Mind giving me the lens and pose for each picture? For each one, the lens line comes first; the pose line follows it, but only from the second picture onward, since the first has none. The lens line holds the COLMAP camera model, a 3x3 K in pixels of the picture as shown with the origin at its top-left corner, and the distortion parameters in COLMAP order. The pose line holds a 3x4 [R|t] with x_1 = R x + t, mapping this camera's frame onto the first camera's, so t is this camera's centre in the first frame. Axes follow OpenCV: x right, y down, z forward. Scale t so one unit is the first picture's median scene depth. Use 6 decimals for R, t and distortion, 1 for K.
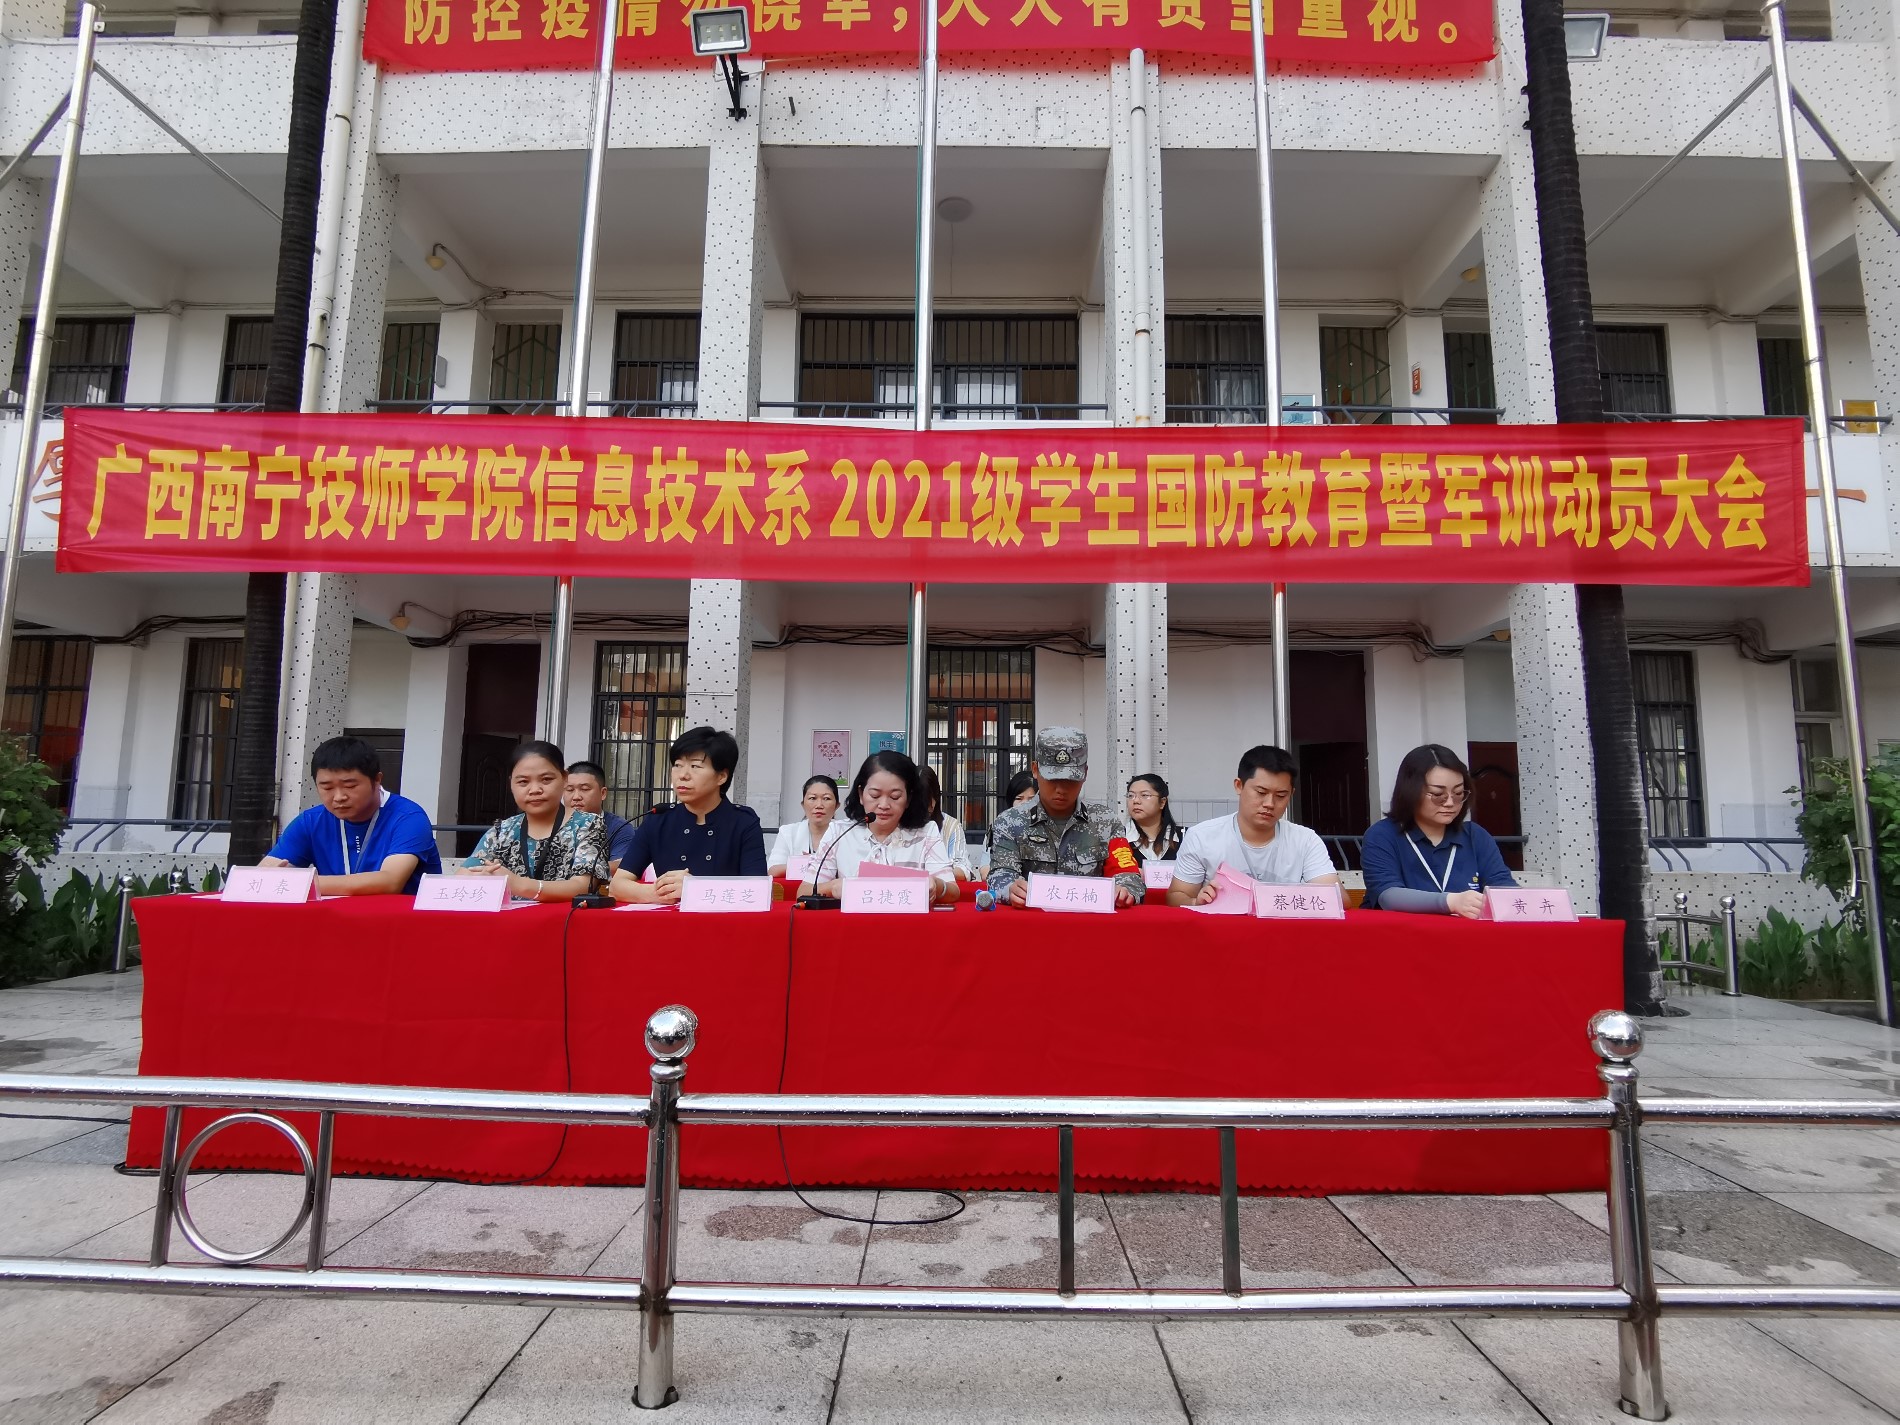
lens RADIAL K [[953.0, 0, 958.5], [0, 953.0, 706.2], [0, 0, 1]] dist [-0.036803, 0.004150]
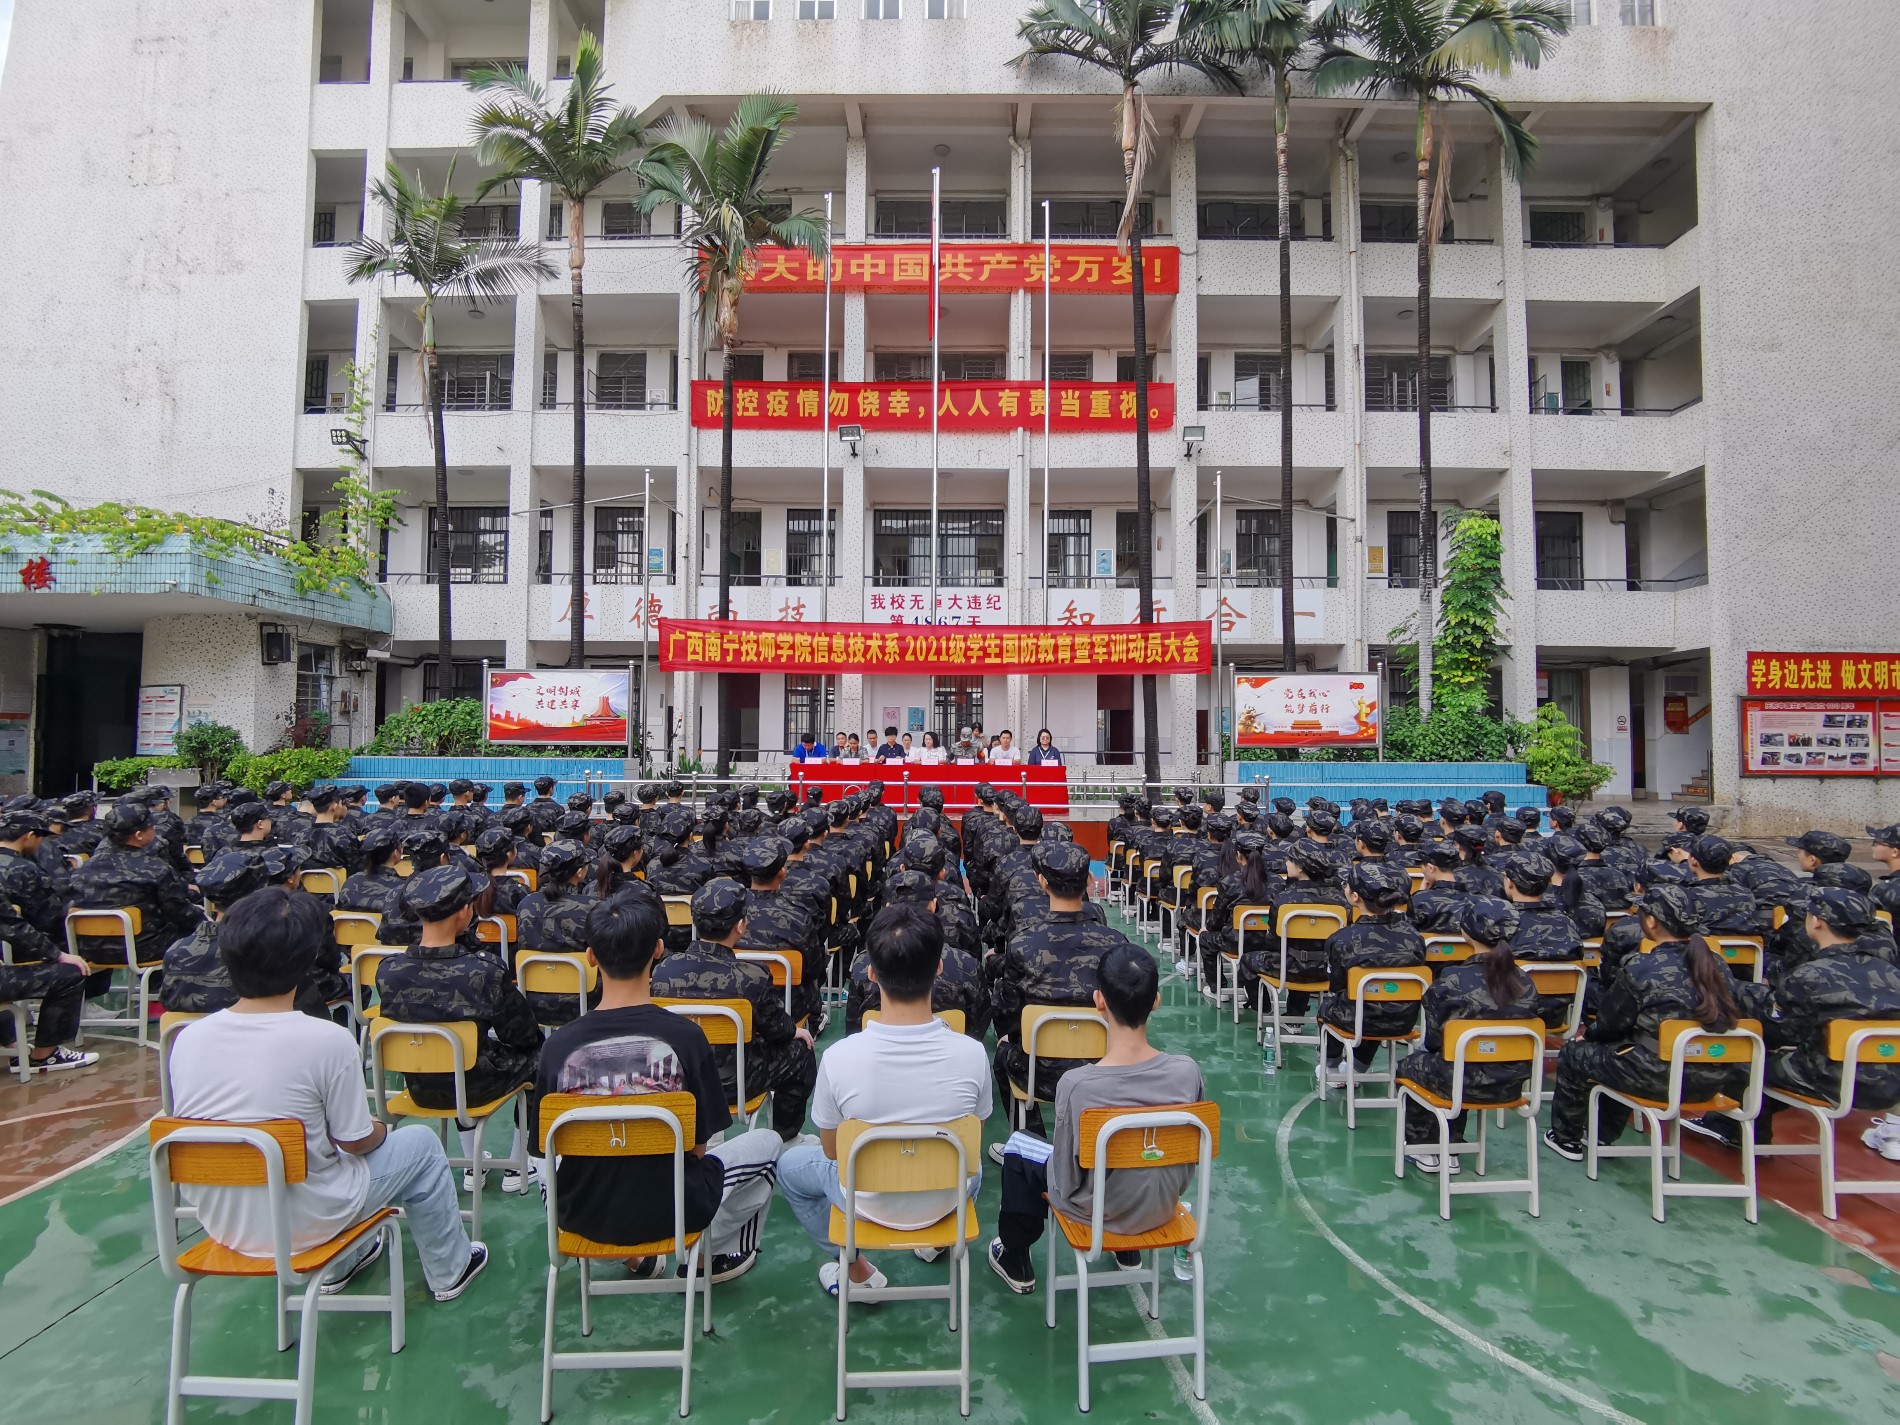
lens RADIAL K [[953.0, 0, 959.1], [0, 953.0, 711.9], [0, 0, 1]] dist [-0.036803, 0.004150]
pose [[0.999975, -0.006401, -0.002888, 0.036173], [0.006636, 0.995870, 0.090552, -0.195412], [0.002297, -0.090569, 0.995888, -1.488579]]
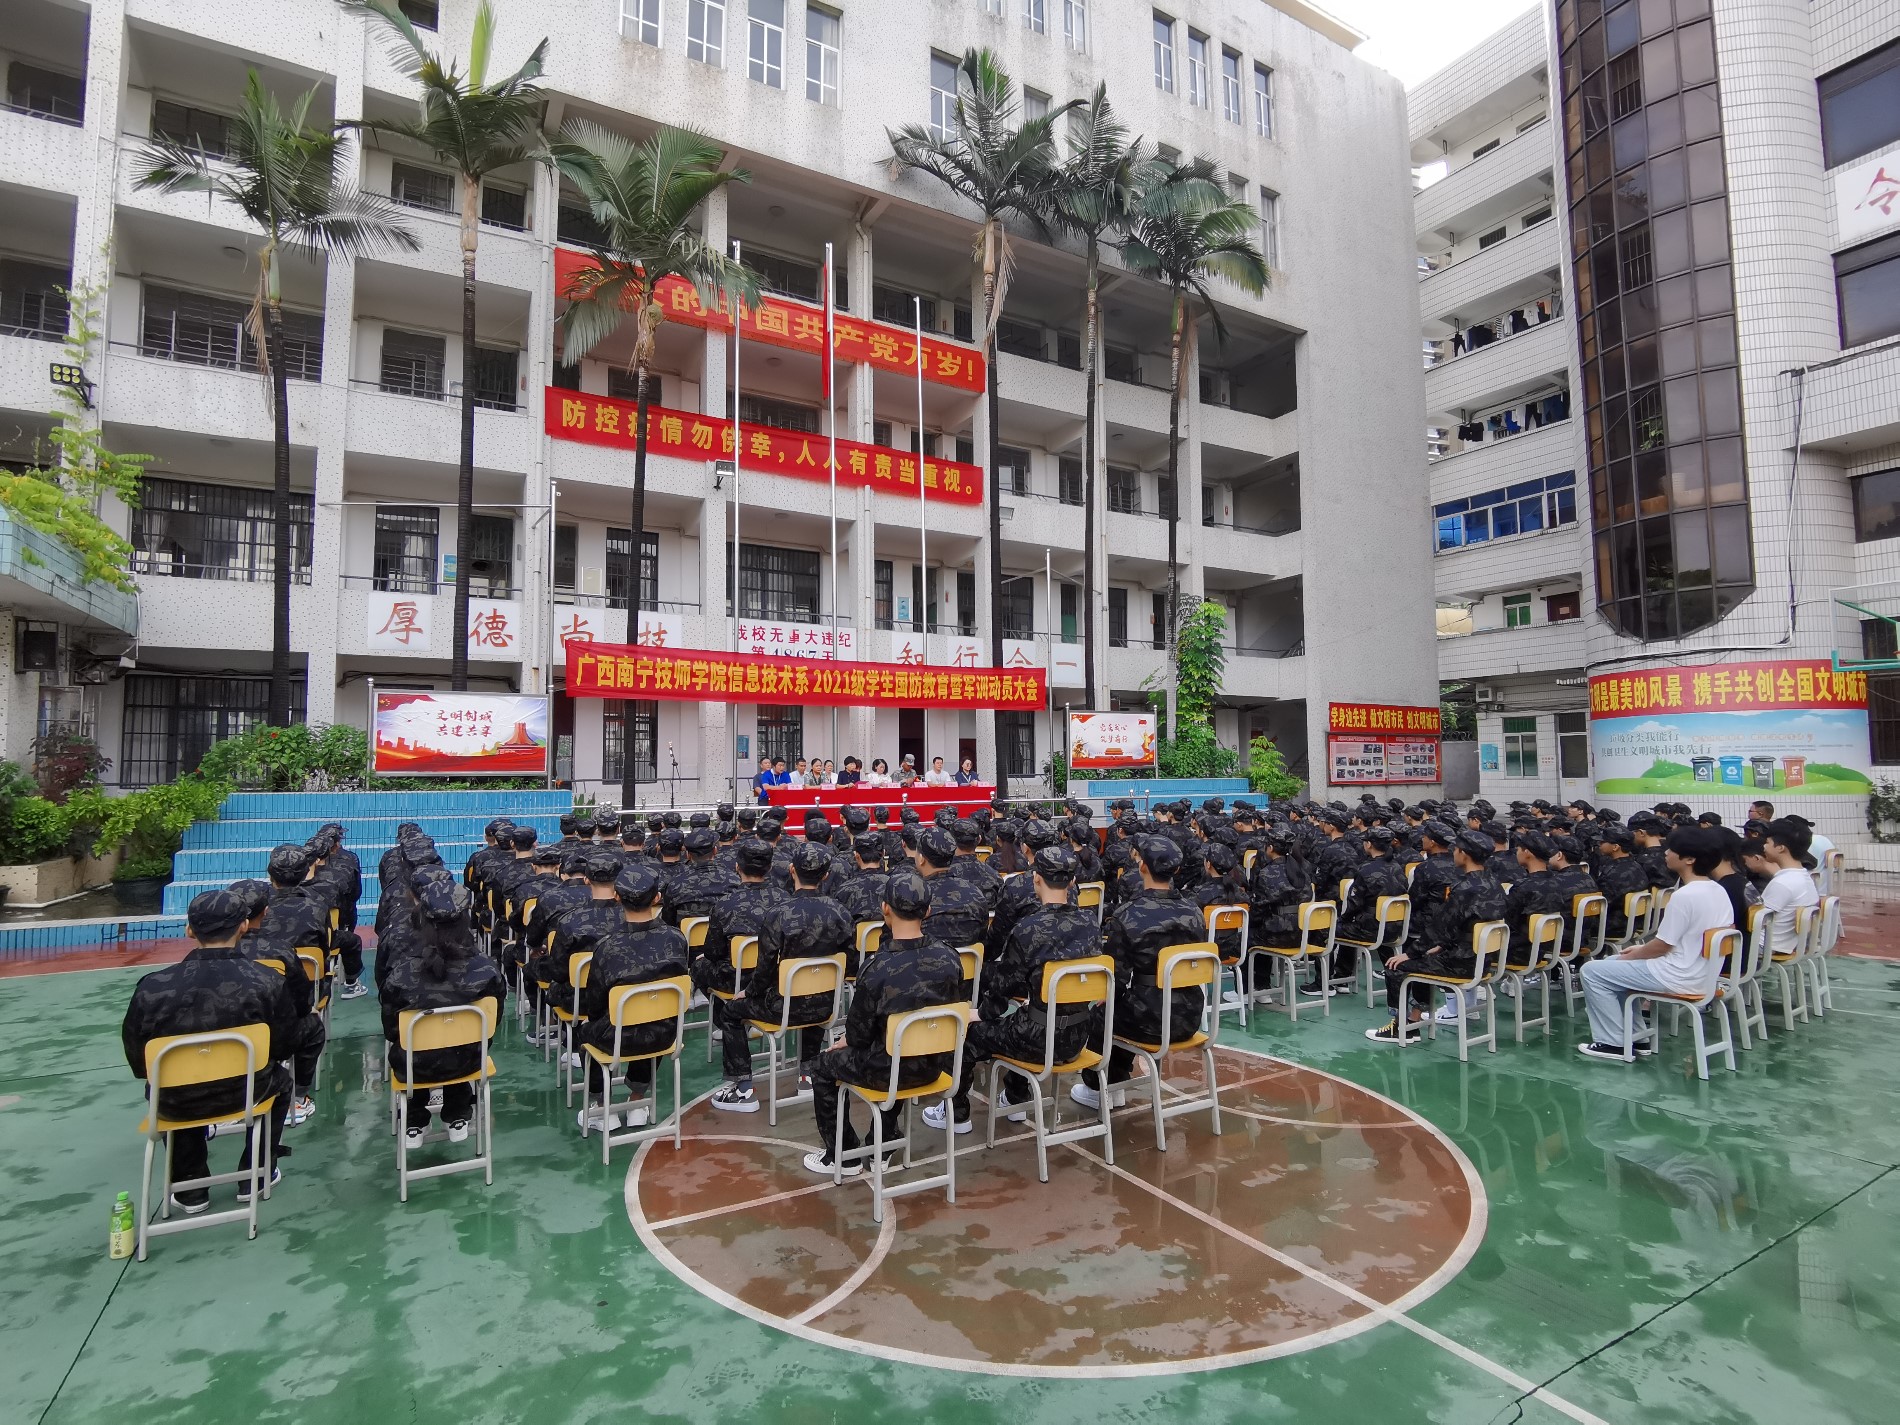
lens RADIAL K [[953.0, 0, 952.5], [0, 953.0, 707.3], [0, 0, 1]] dist [-0.036803, 0.004150]
pose [[0.864036, 0.014565, 0.503219, -0.954751], [-0.044610, 0.997864, 0.047716, -0.206524], [-0.501450, -0.063677, 0.862840, -1.501601]]
